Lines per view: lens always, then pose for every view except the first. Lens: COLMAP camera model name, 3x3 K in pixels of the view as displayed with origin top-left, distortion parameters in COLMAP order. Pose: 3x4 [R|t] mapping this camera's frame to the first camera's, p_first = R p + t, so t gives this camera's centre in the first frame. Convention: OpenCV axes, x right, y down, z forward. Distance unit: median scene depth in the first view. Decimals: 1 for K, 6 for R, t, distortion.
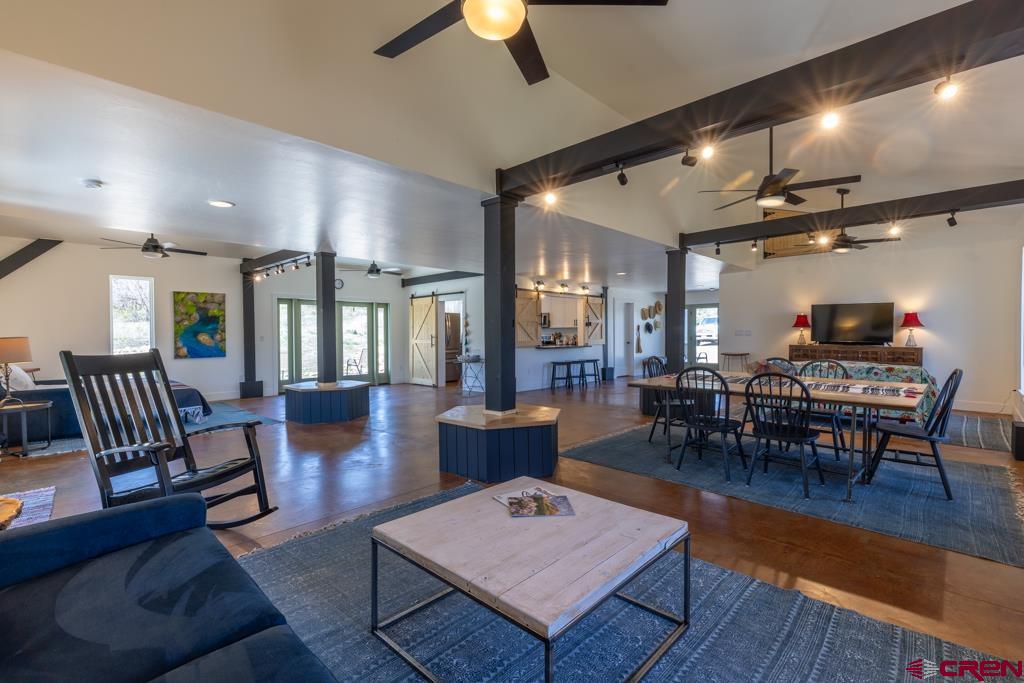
lens RADIAL K [[449.9, 0, 512.8], [0, 449.9, 338.8], [0, 0, 1]] dist [0.002053, 0.000173]
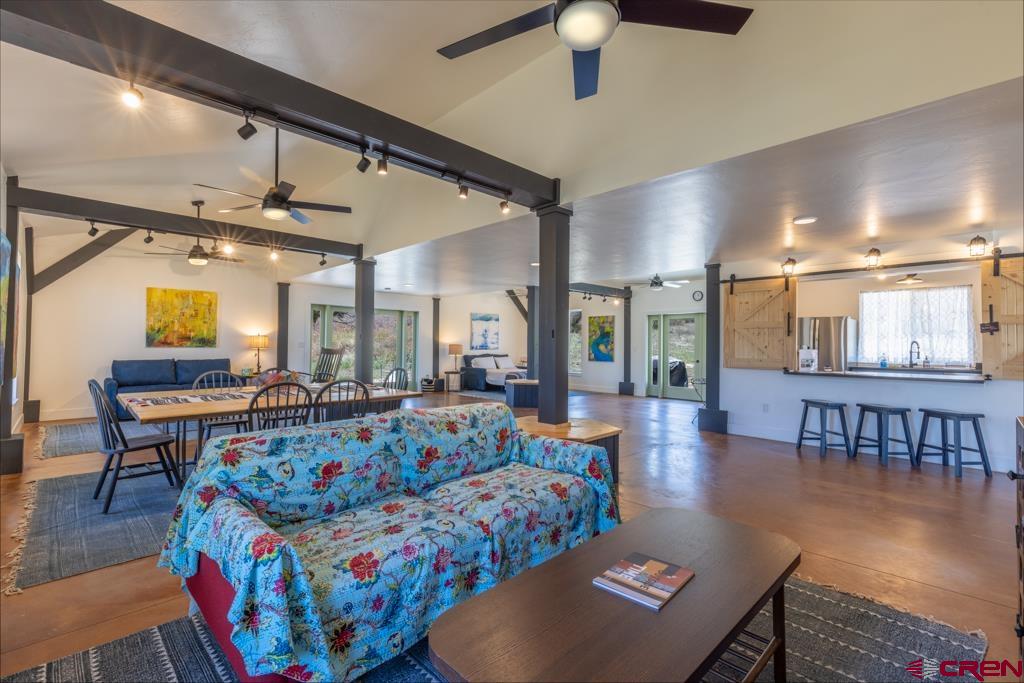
lens RADIAL K [[449.9, 0, 513.0], [0, 449.9, 340.8], [0, 0, 1]] dist [0.002053, 0.000173]
pose [[-0.016065, -0.004176, -0.999862, 0.732232], [-0.023004, 0.999728, -0.003806, -0.011047], [0.999606, 0.022940, -0.016157, 0.725446]]
